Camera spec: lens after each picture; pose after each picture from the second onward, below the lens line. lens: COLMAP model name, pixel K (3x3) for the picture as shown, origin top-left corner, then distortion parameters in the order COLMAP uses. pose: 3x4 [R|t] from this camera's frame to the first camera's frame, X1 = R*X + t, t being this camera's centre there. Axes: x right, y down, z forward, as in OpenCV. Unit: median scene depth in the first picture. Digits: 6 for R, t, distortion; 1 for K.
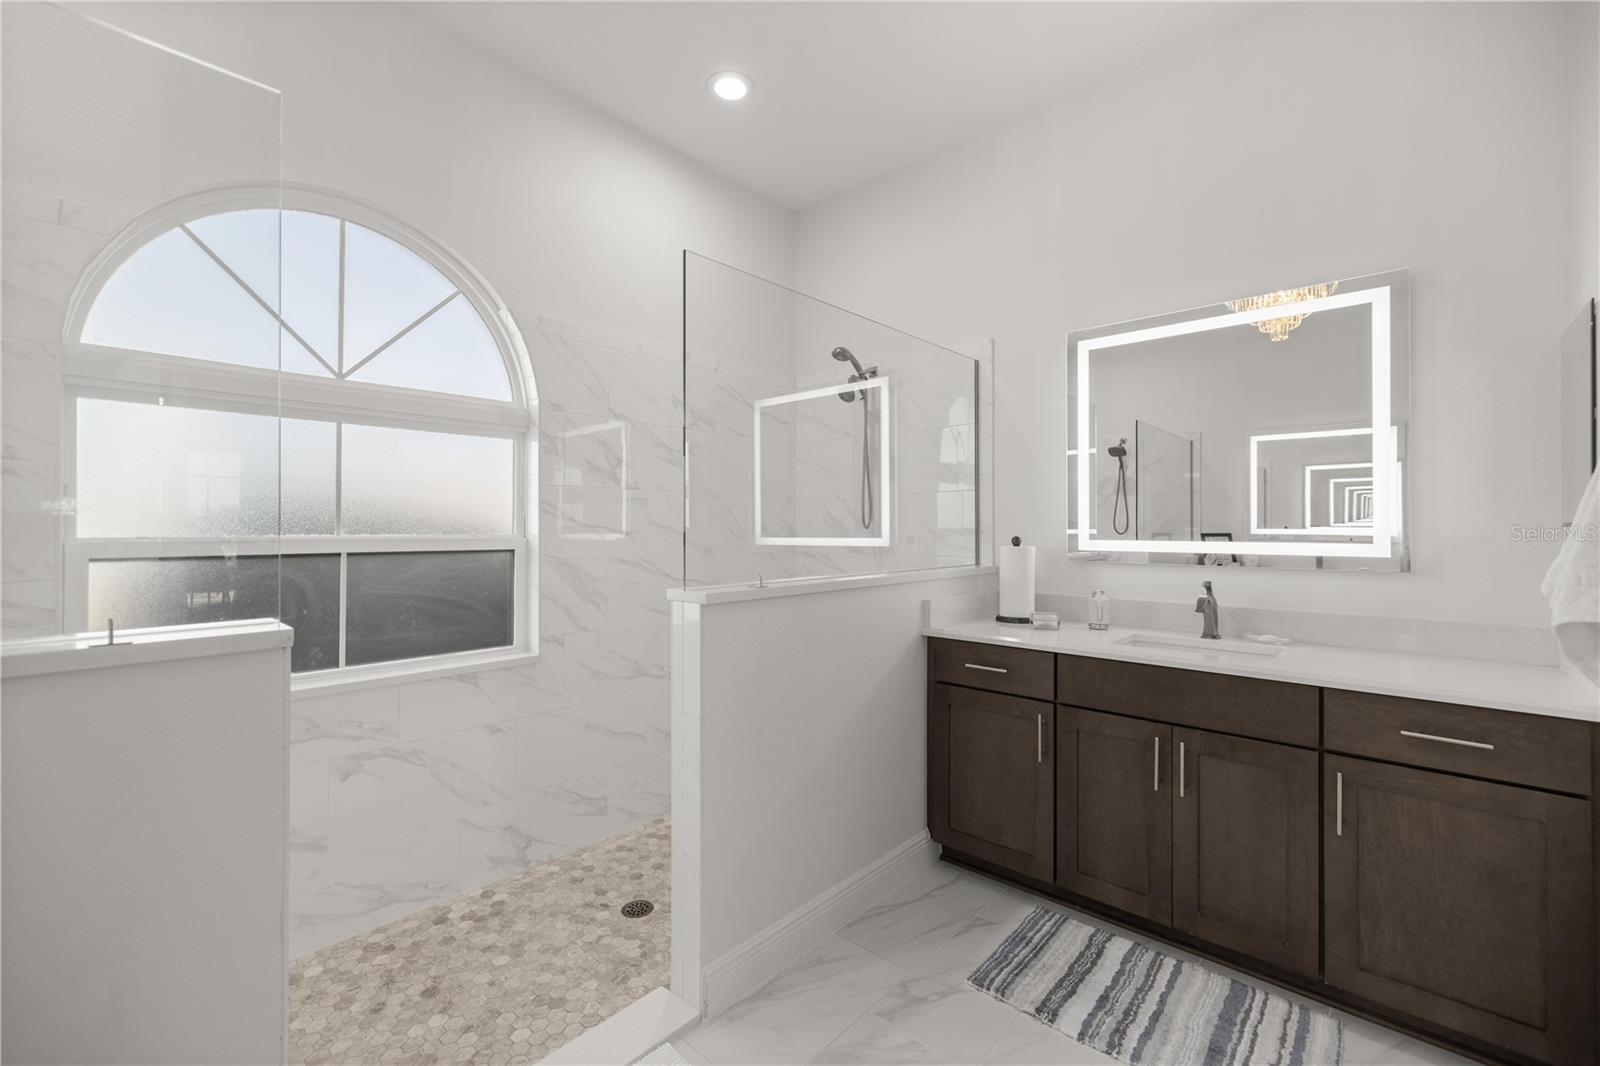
lens RADIAL K [[677.5, 0, 796.4], [0, 677.5, 522.8], [0, 0, 1]] dist [0.002731, 0.000518]
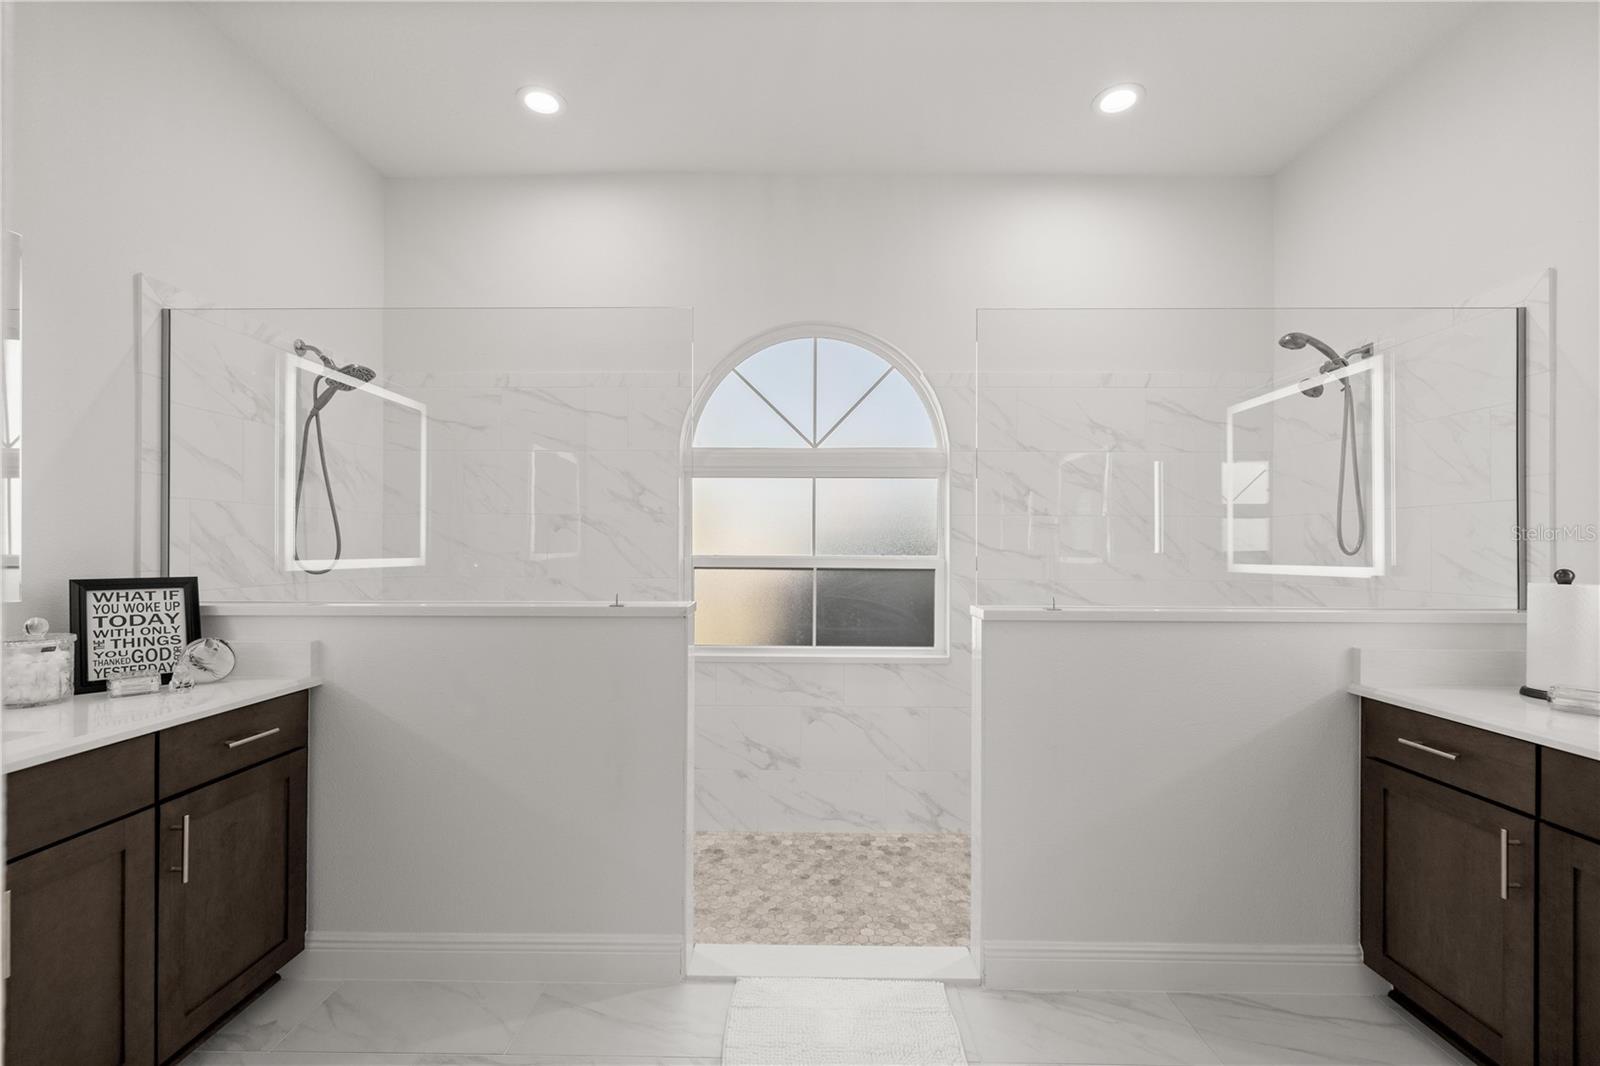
lens RADIAL K [[677.5, 0, 801.4], [0, 677.5, 544.1], [0, 0, 1]] dist [0.002731, 0.000518]
pose [[0.666400, -0.000471, -0.745594, 0.360352], [-0.000194, 1.000000, -0.000806, -0.004144], [0.745594, 0.000682, 0.666400, 0.011875]]
